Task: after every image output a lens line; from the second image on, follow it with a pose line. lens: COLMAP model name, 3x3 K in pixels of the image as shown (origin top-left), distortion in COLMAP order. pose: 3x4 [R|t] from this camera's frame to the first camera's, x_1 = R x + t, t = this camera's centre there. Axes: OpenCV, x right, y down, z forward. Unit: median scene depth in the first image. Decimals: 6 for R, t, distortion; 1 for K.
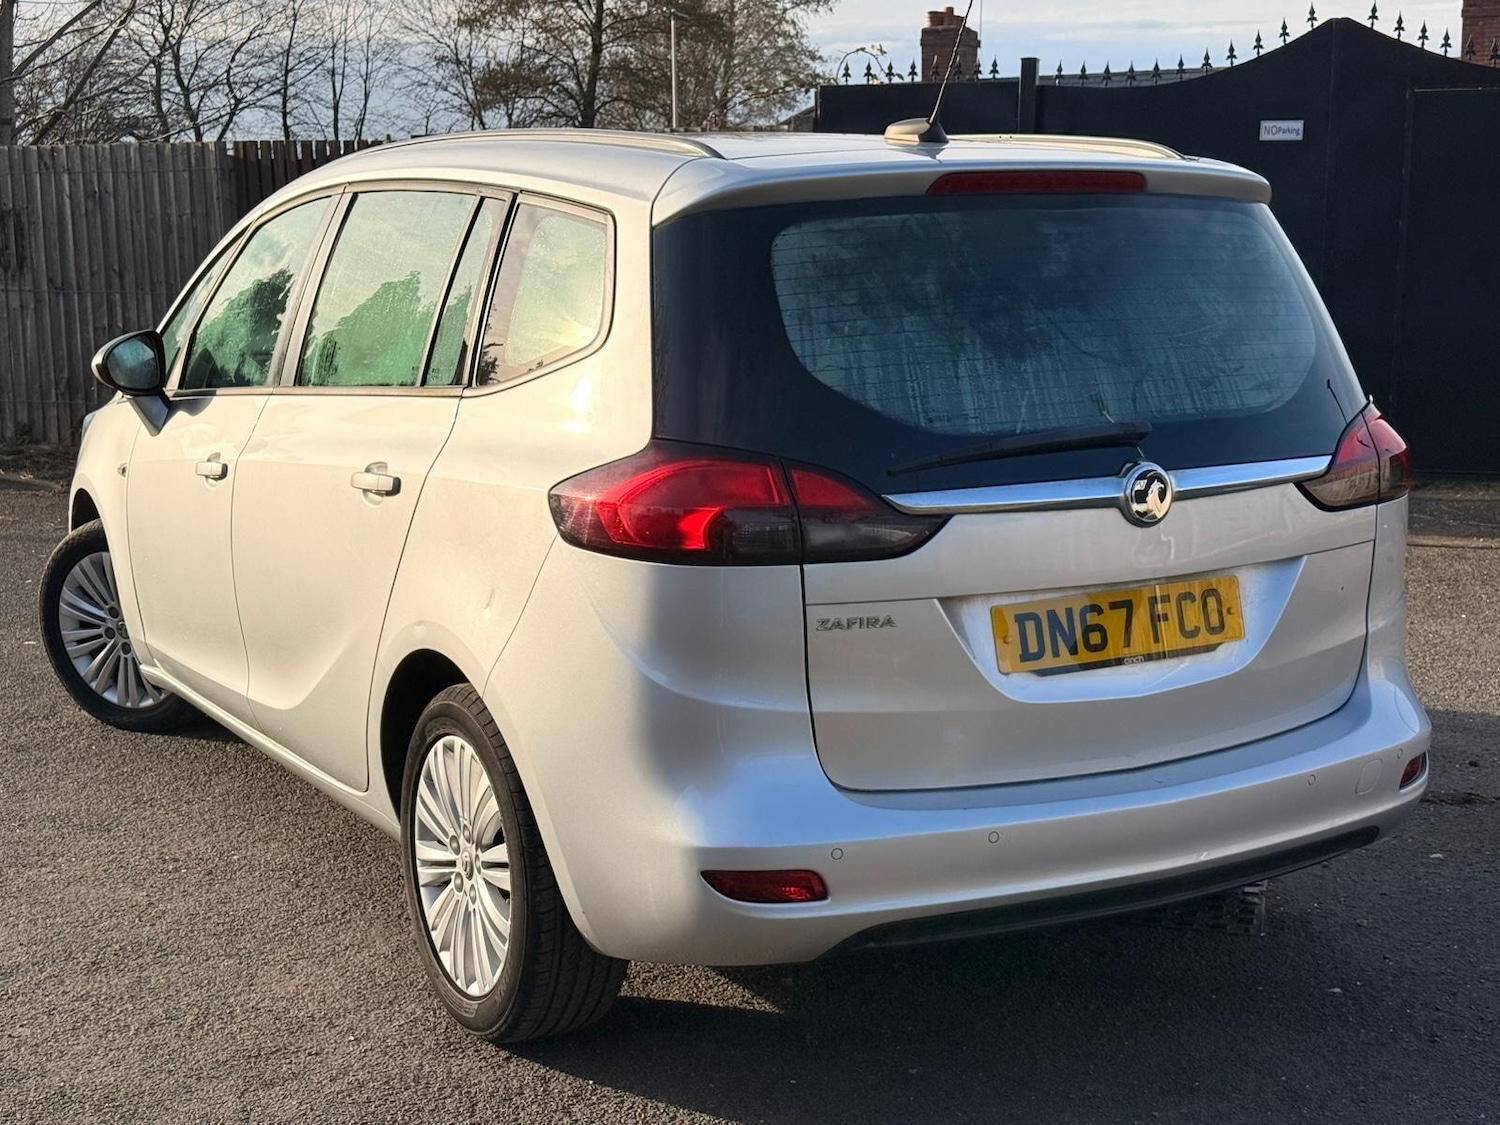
lens RADIAL K [[2102.3, 0, 750.0], [0, 2102.3, 562.5], [0, 0, 1]] dist [0.102487, 0.002961]
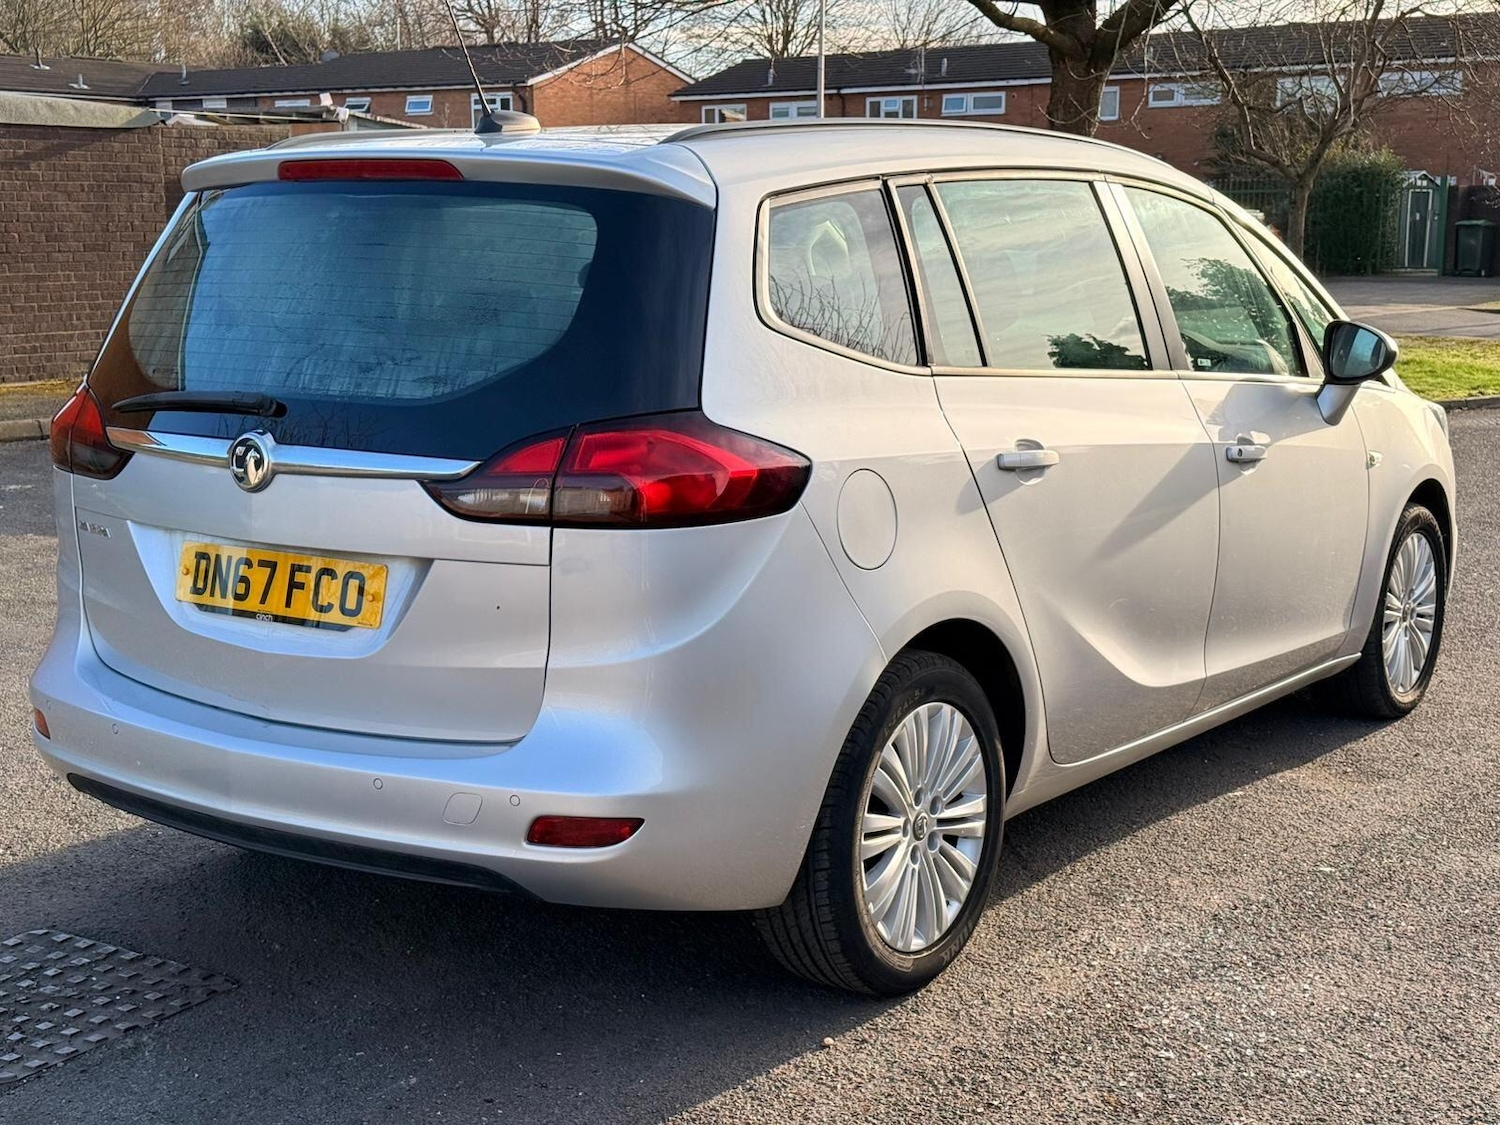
lens RADIAL K [[2102.3, 0, 750.0], [0, 2102.3, 562.5], [0, 0, 1]] dist [0.102487, 0.002961]
pose [[0.424930, 0.161671, -0.890672, 0.993755], [-0.153658, 0.982526, 0.105035, -0.105337], [0.892090, 0.092226, 0.442346, 0.599139]]
